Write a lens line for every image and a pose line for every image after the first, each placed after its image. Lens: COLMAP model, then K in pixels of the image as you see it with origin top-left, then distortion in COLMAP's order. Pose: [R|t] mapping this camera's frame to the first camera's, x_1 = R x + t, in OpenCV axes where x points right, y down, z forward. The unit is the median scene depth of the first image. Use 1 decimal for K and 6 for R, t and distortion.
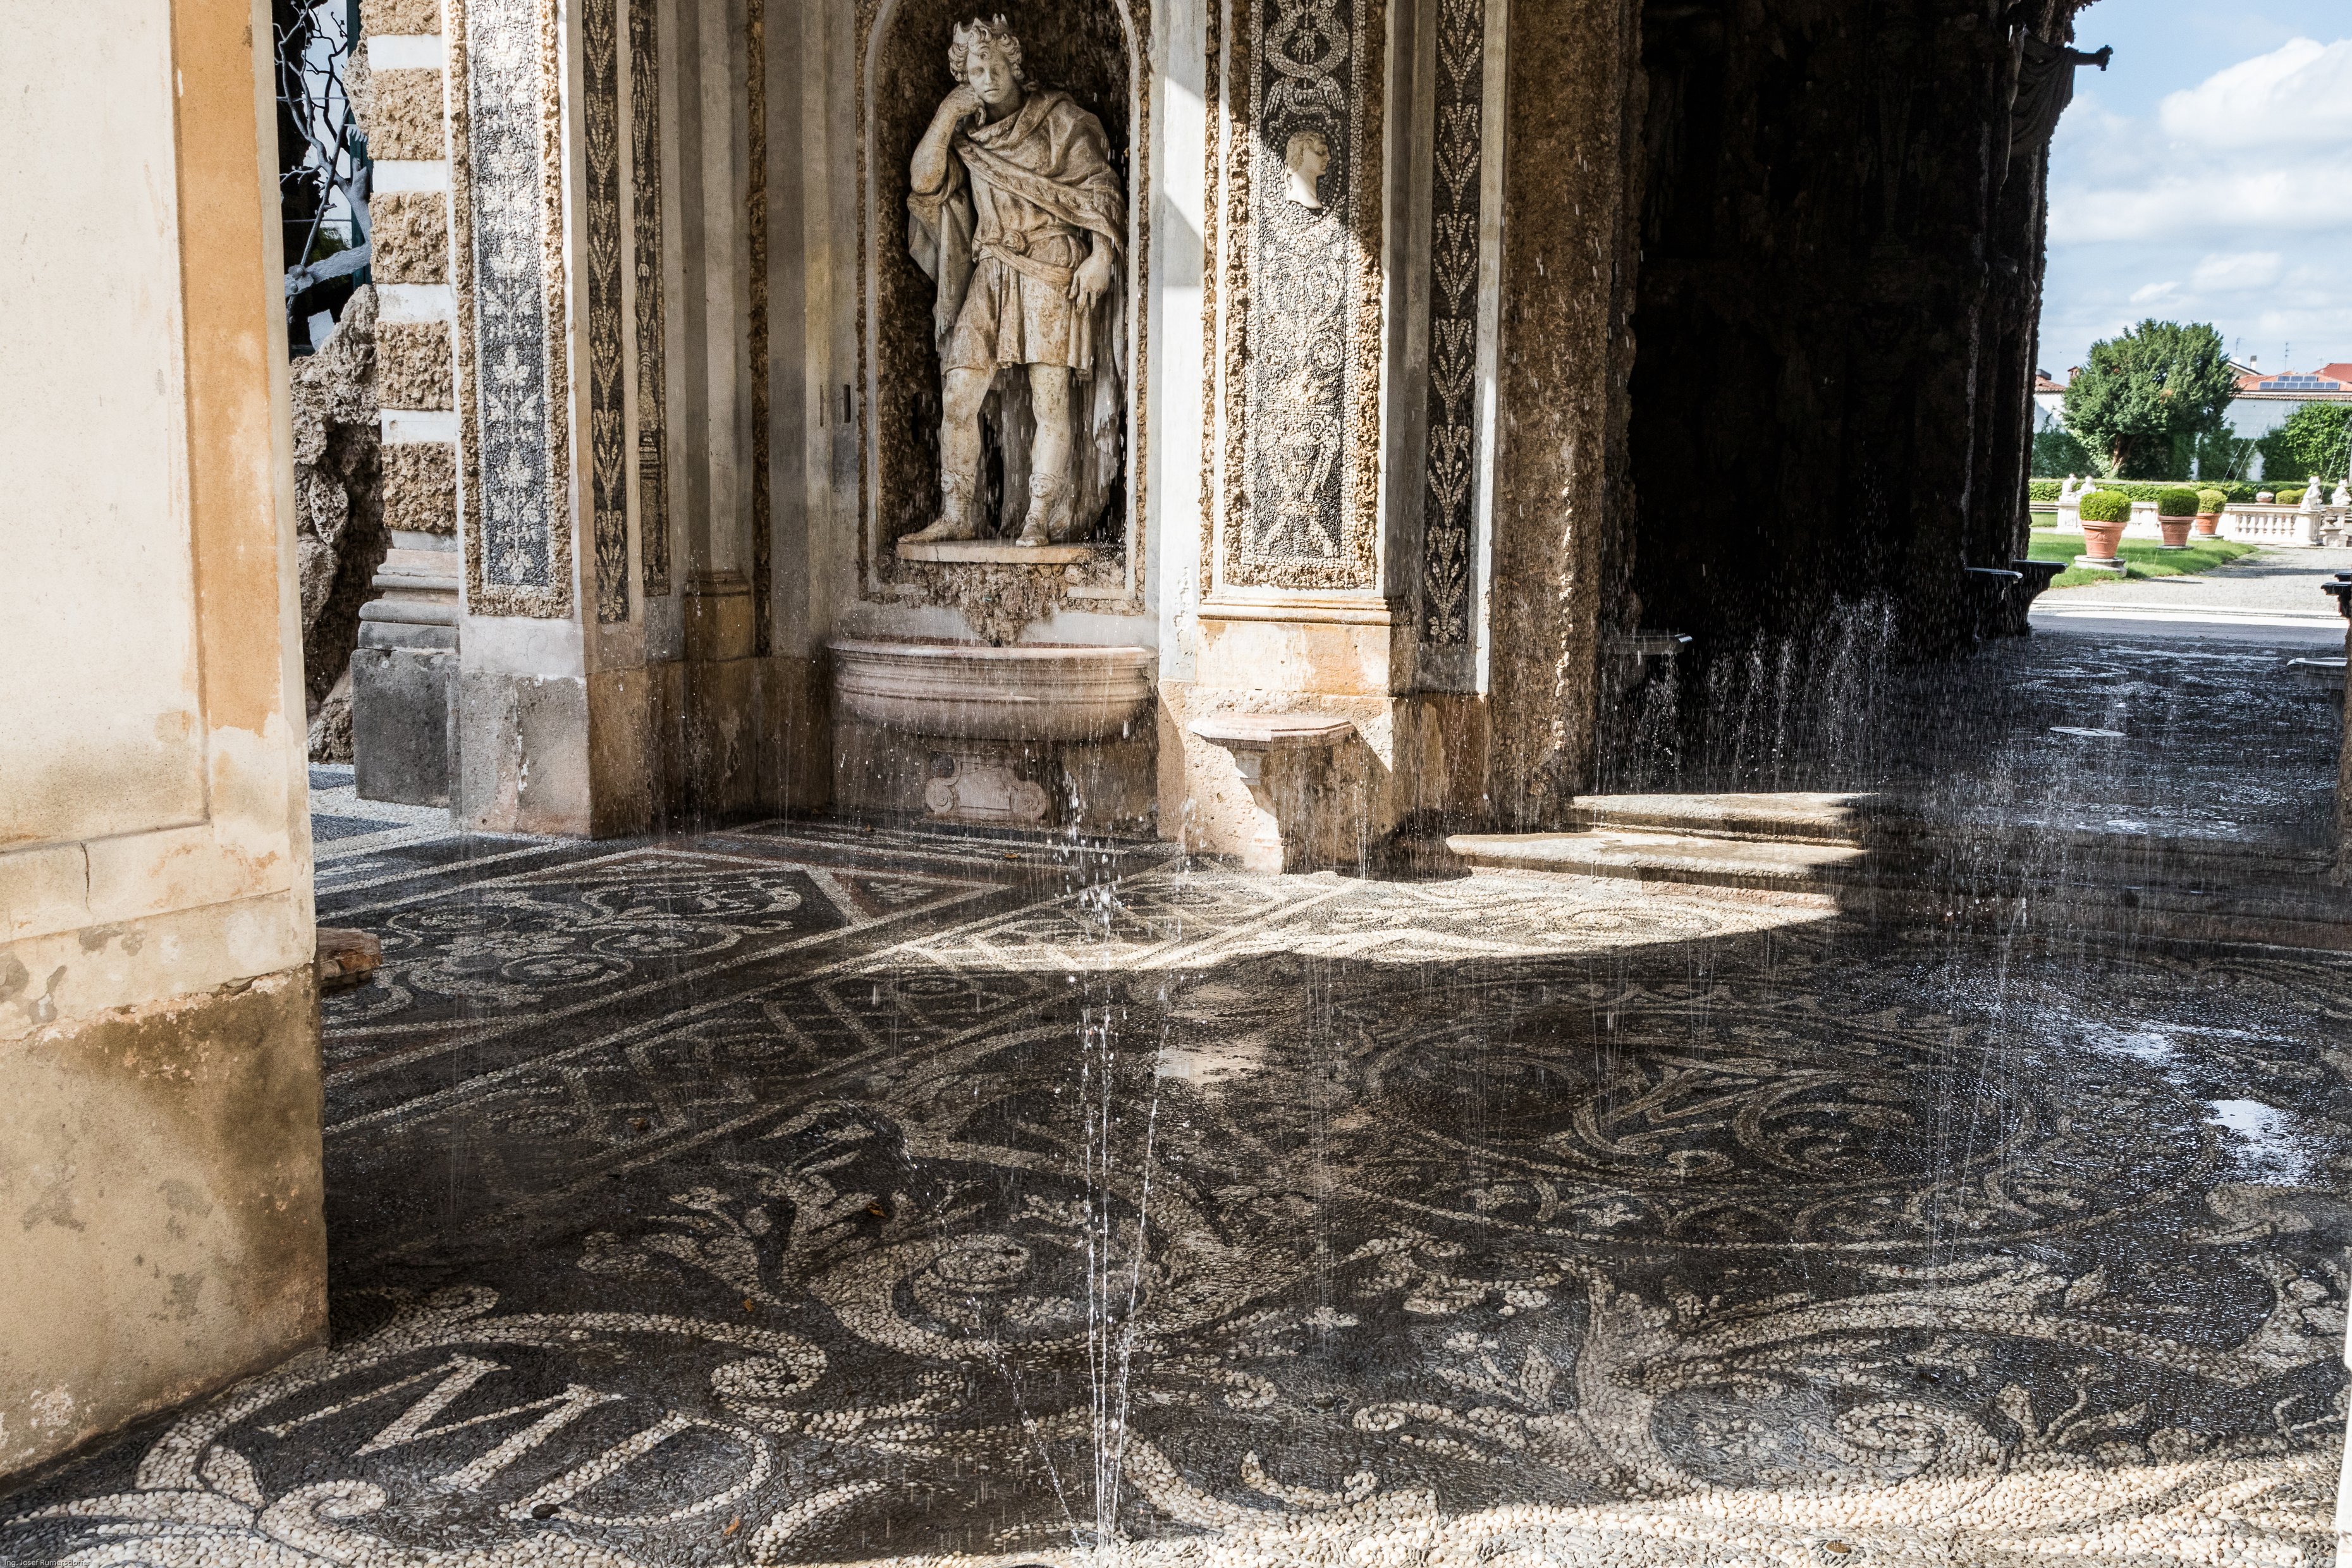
lens RADIAL K [[2364.6, 0, 1318.5], [0, 2364.6, 780.4], [0, 0, 1]] dist [-0.001595, 0.000000]
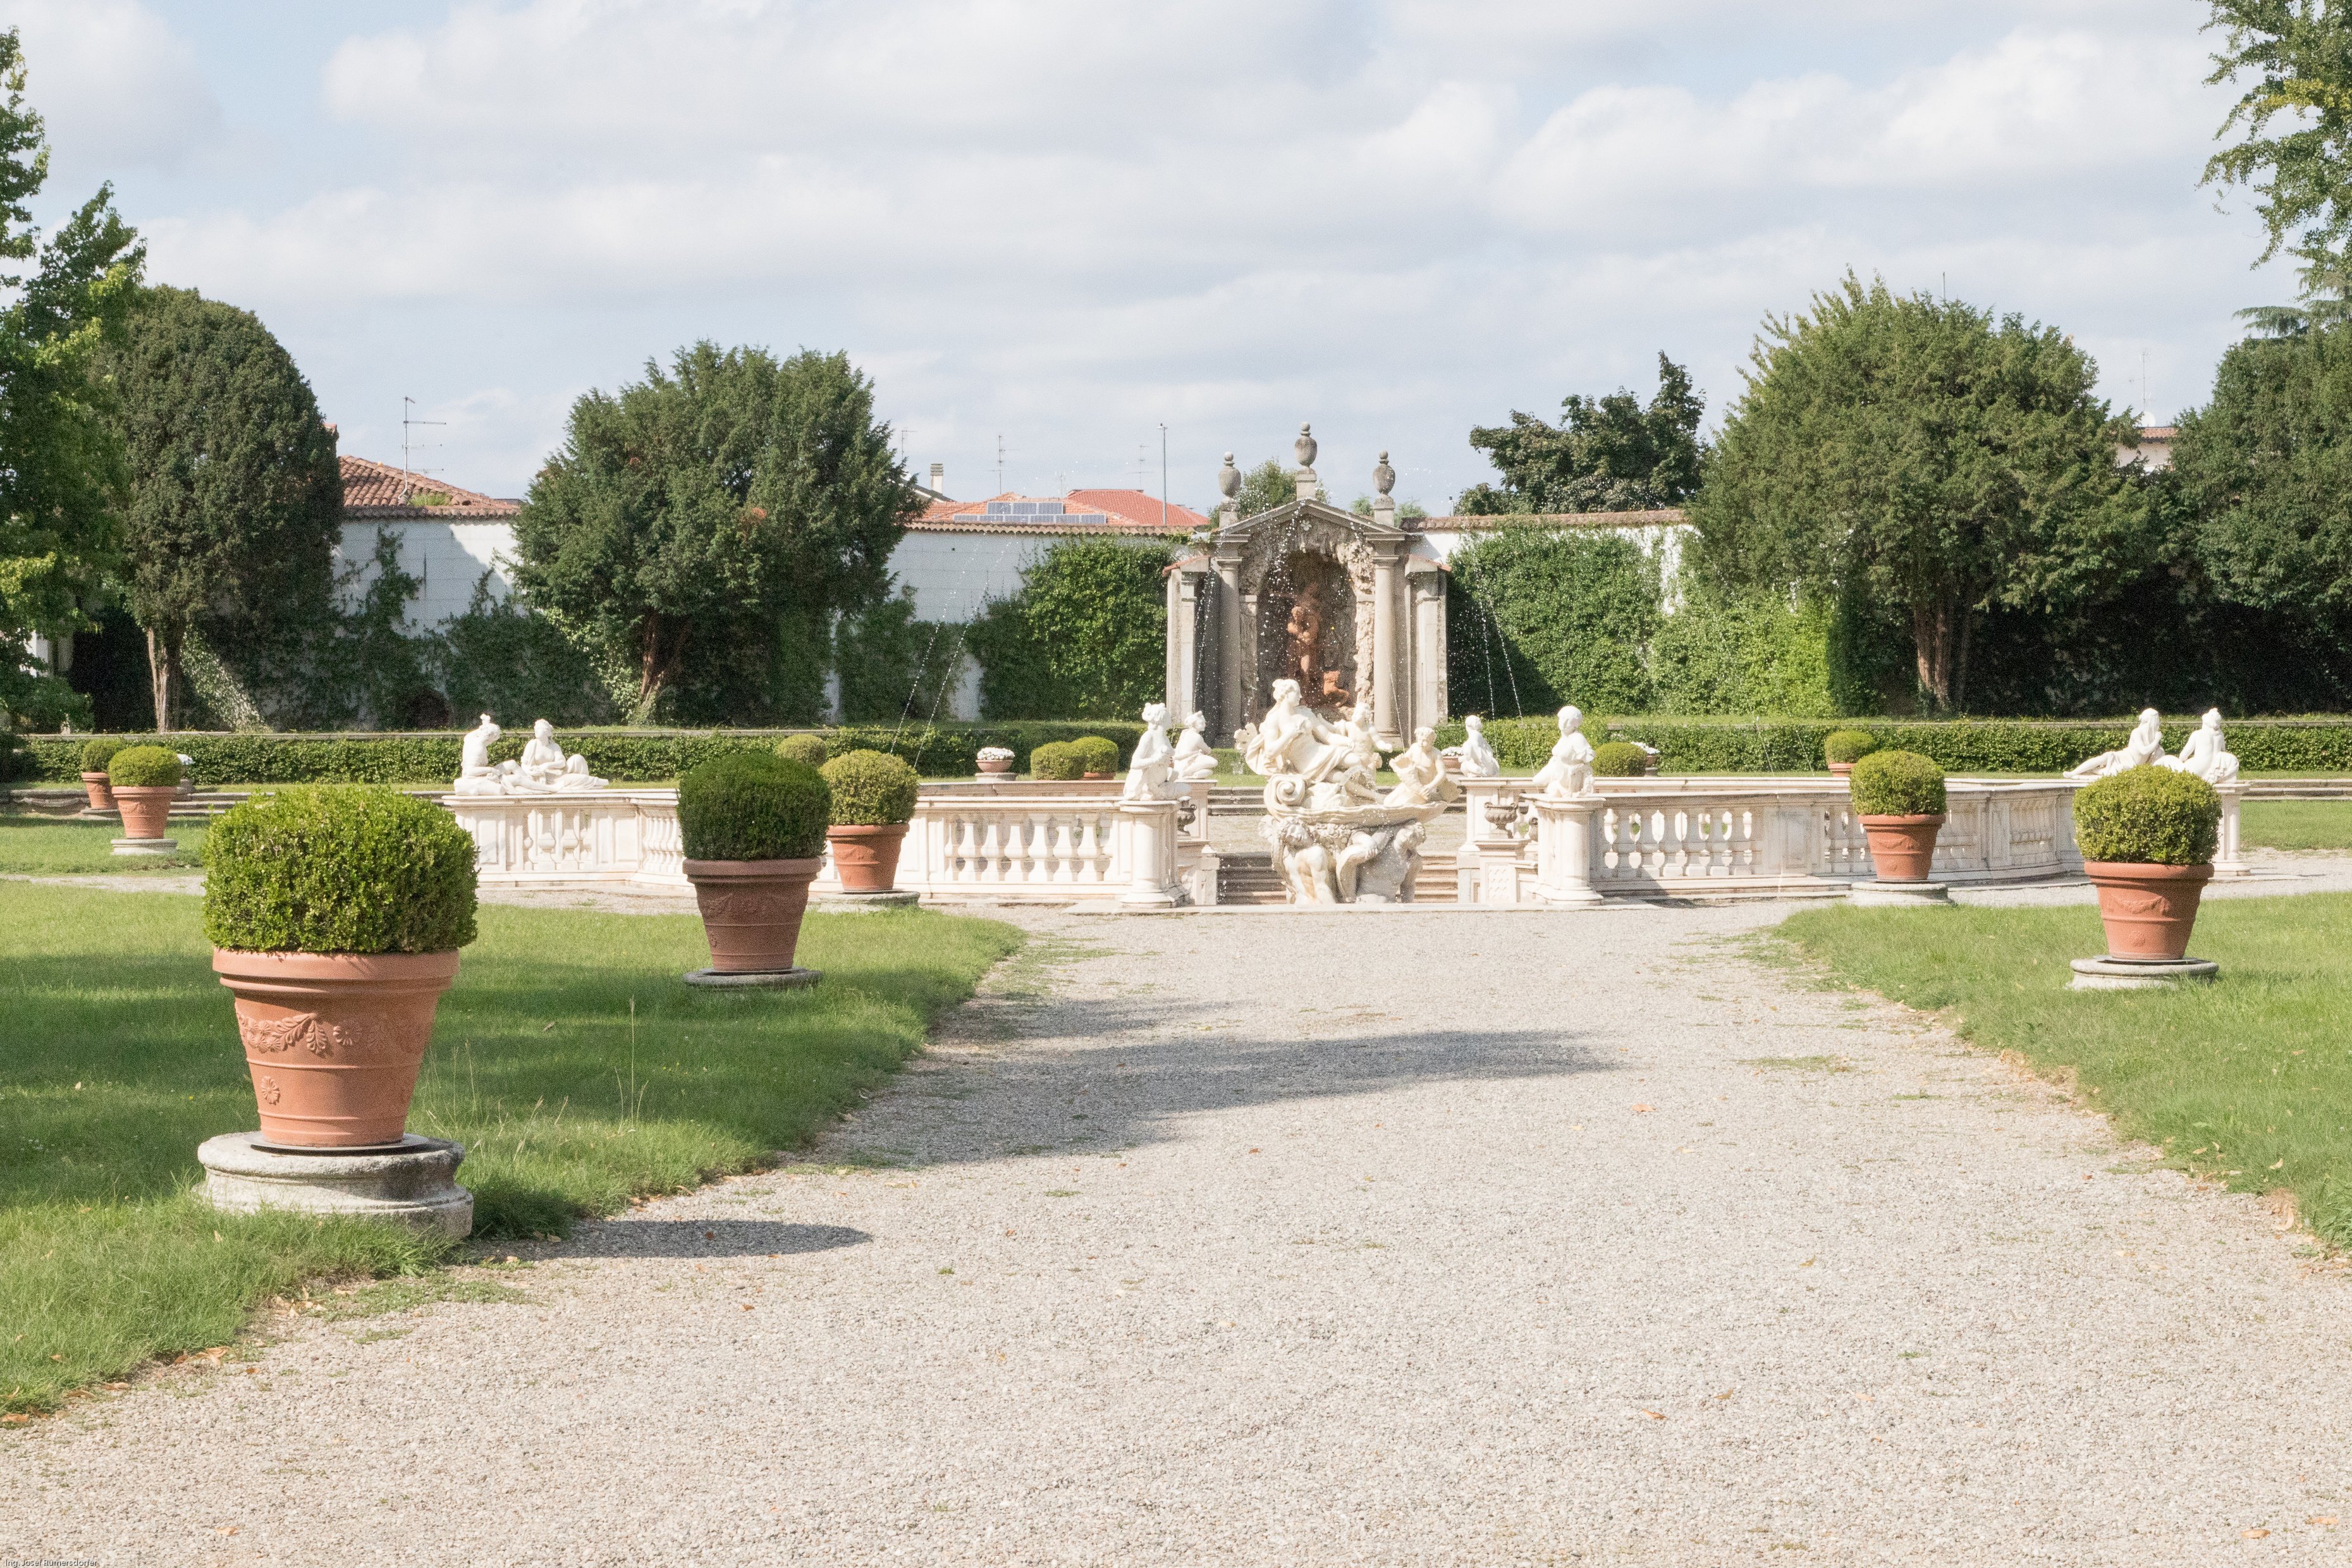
lens RADIAL K [[3797.3, 0, 1184.2], [0, 3797.3, 785.1], [0, 0, 1]] dist [-0.157366, 0.000000]
pose [[0.904507, -0.031468, 0.425295, 0.992673], [0.079623, 0.992198, -0.095928, -0.329396], [-0.418959, 0.120631, 0.899957, 2.615946]]
